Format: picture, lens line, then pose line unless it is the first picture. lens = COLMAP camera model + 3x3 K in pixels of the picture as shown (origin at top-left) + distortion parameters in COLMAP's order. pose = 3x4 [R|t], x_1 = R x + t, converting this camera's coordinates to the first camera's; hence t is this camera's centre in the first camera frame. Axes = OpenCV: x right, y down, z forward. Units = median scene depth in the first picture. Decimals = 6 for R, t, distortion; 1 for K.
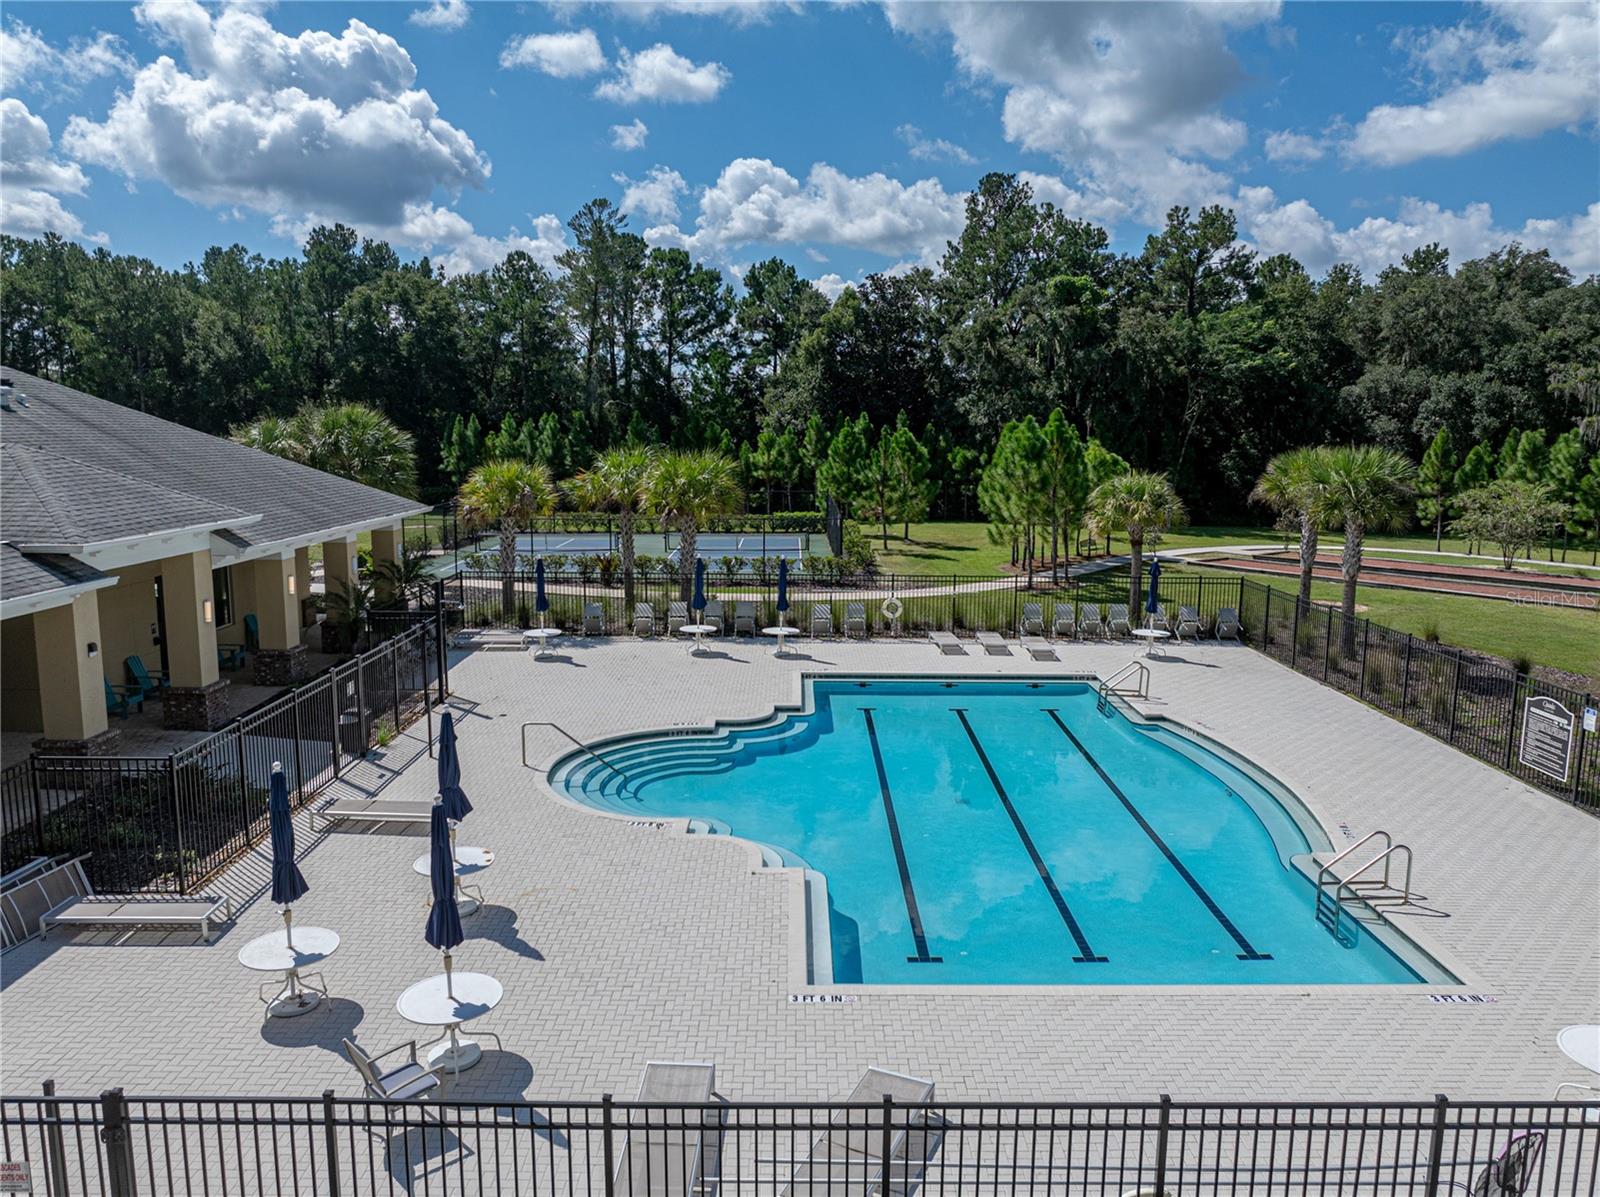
lens RADIAL K [[1118.1, 0, 800.0], [0, 1118.1, 598.5], [0, 0, 1]] dist [-0.029111, 0.018632]
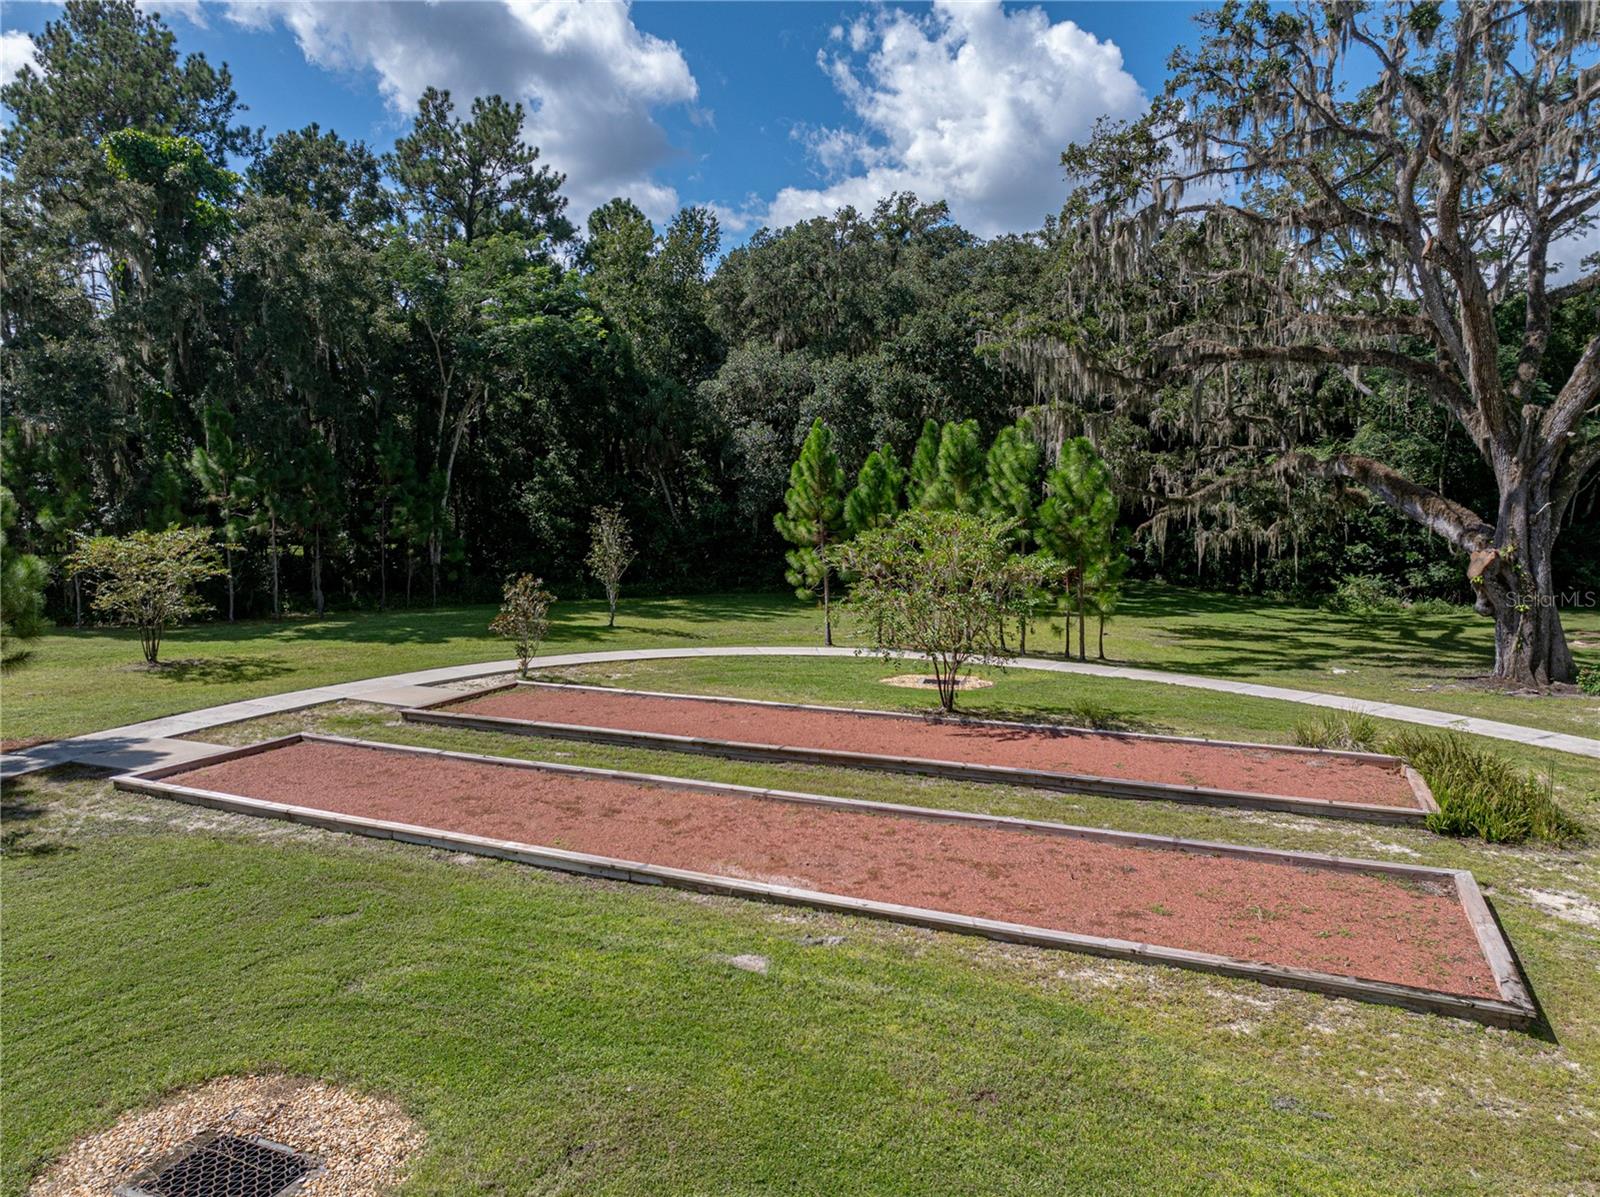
lens RADIAL K [[1118.1, 0, 800.0], [0, 1118.1, 598.5], [0, 0, 1]] dist [-0.029111, 0.018632]
pose [[0.895158, -0.058118, 0.441943, 0.279098], [0.077565, 0.996647, -0.026044, -0.045228], [-0.438947, 0.057593, 0.896665, 0.444822]]
